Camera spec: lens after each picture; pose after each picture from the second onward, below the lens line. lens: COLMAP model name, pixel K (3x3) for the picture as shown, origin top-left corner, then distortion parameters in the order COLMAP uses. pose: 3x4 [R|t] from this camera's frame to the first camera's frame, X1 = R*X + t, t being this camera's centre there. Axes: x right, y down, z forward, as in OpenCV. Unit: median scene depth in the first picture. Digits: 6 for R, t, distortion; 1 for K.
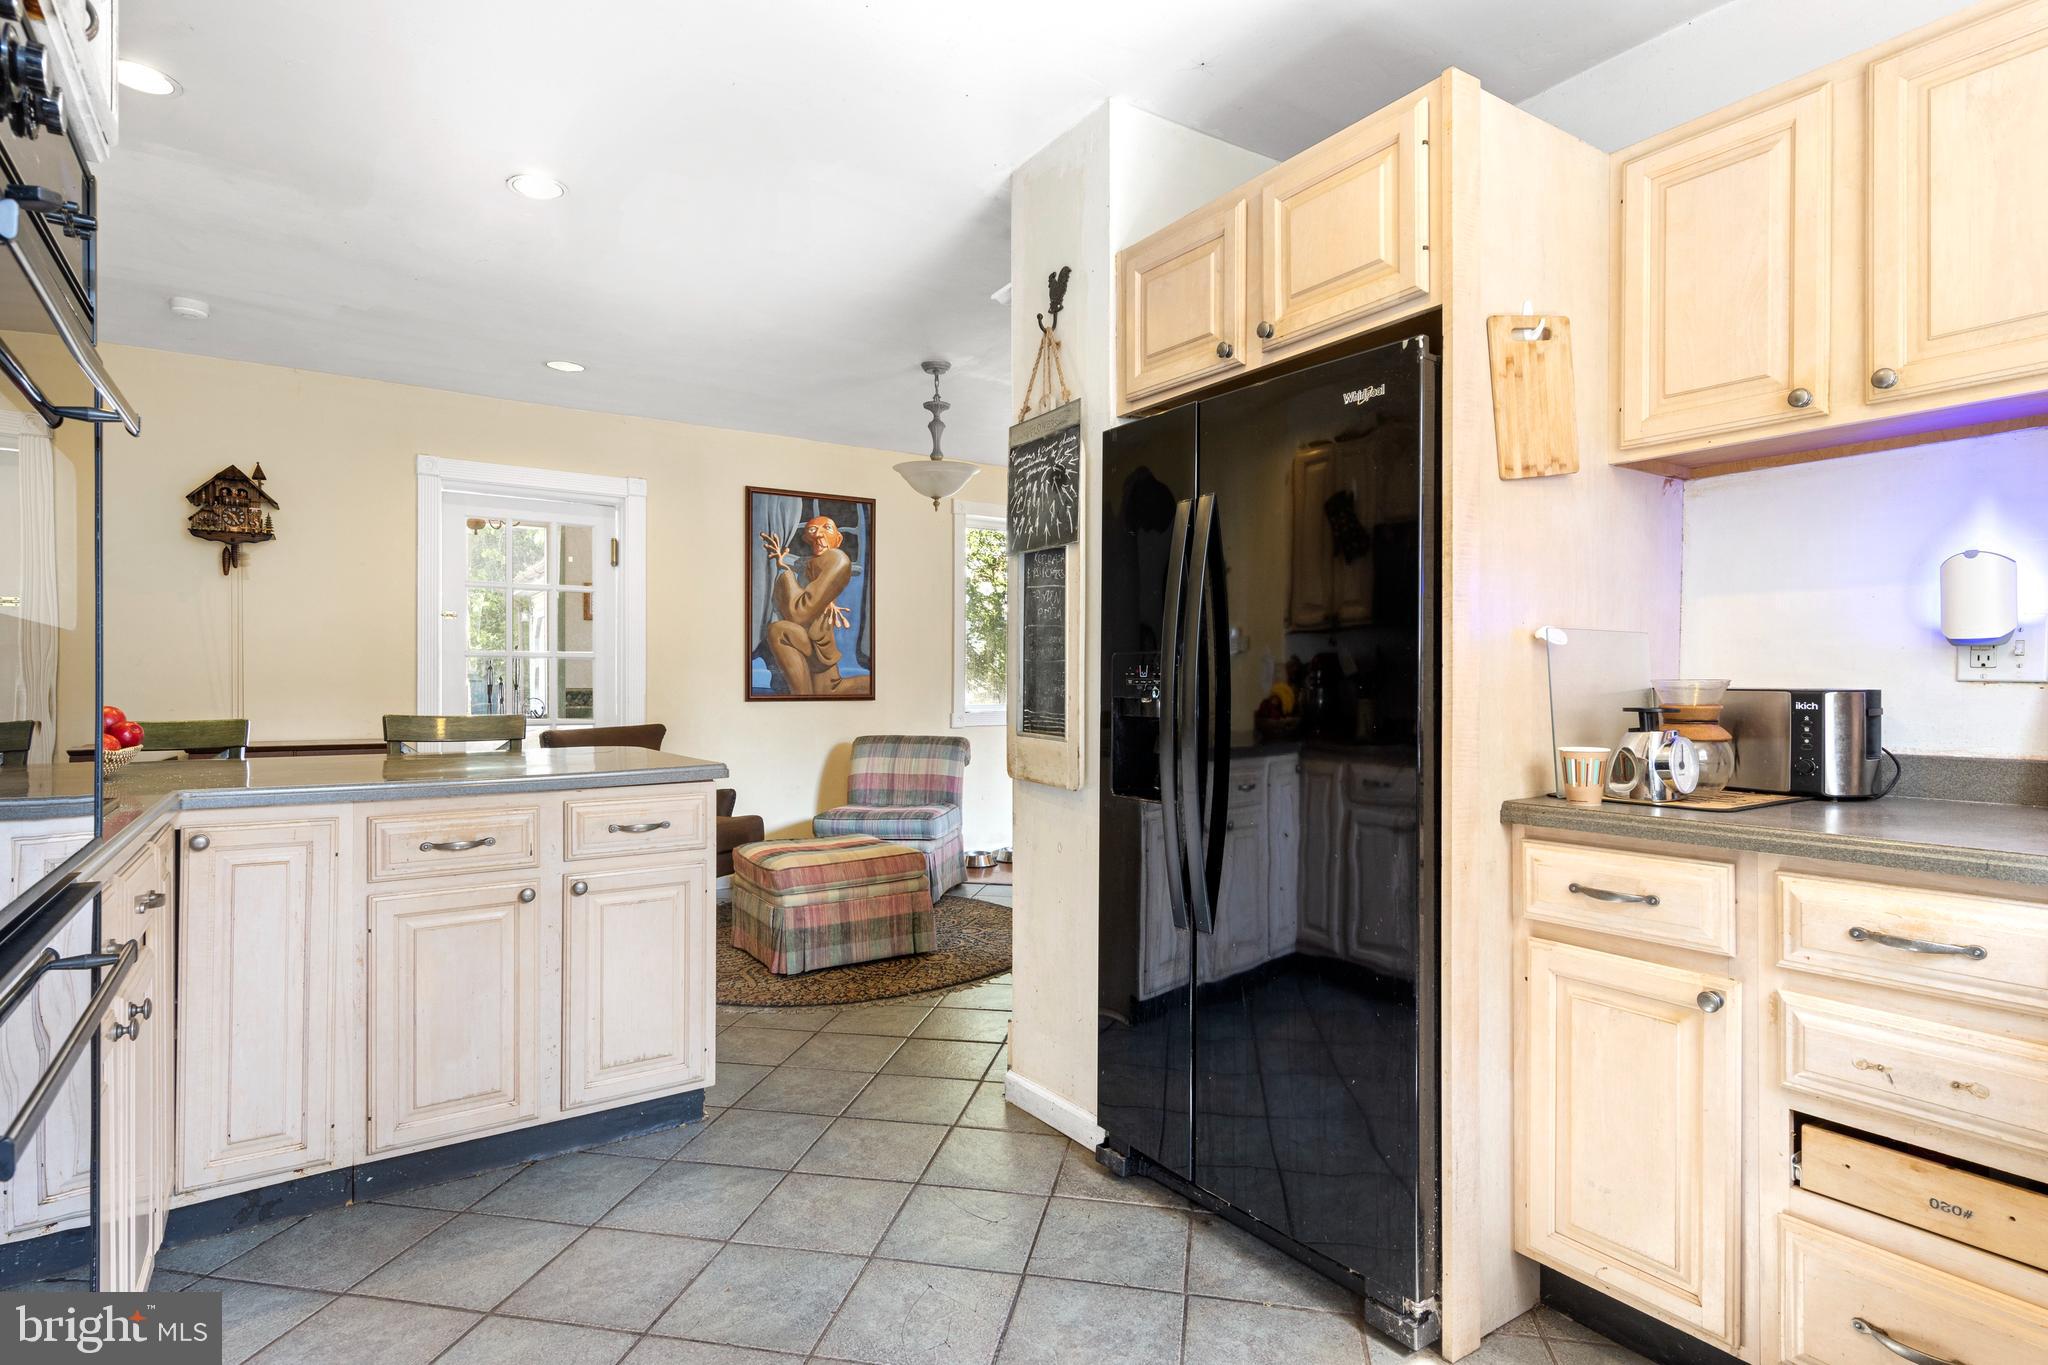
lens RADIAL K [[1047.6, 0, 1032.7], [0, 1047.6, 682.7], [0, 0, 1]] dist [0.015114, -0.004623]
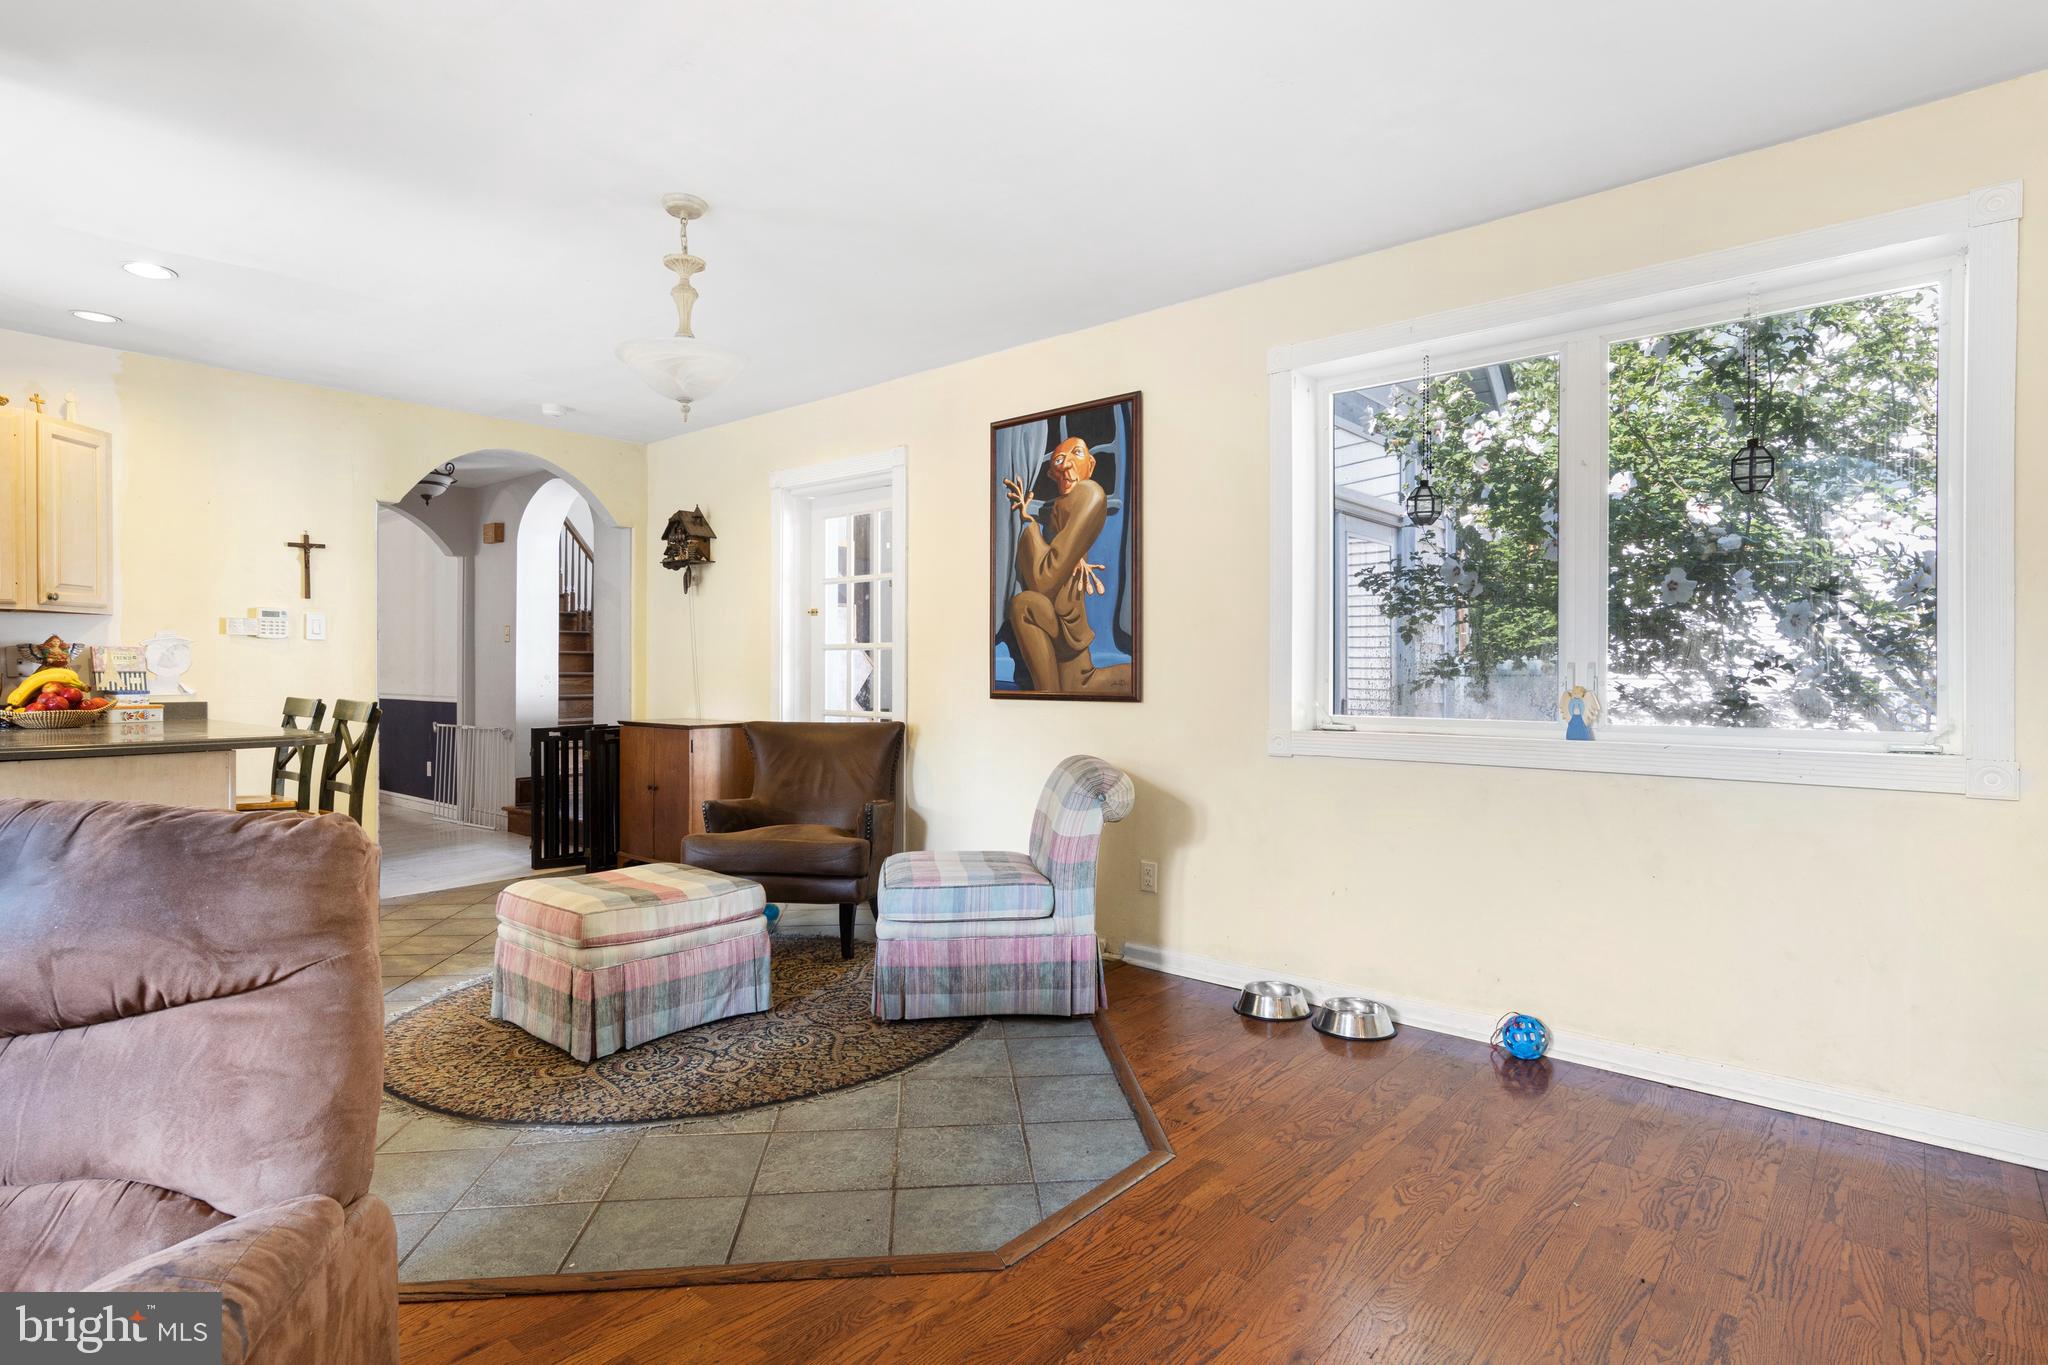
lens RADIAL K [[1047.6, 0, 1024.9], [0, 1047.6, 675.7], [0, 0, 1]] dist [0.015114, -0.004623]
pose [[0.265814, 0.006313, -0.964004, 0.480616], [-0.002025, 0.999980, 0.005990, -0.003659], [0.964022, 0.000360, 0.265821, 0.803247]]
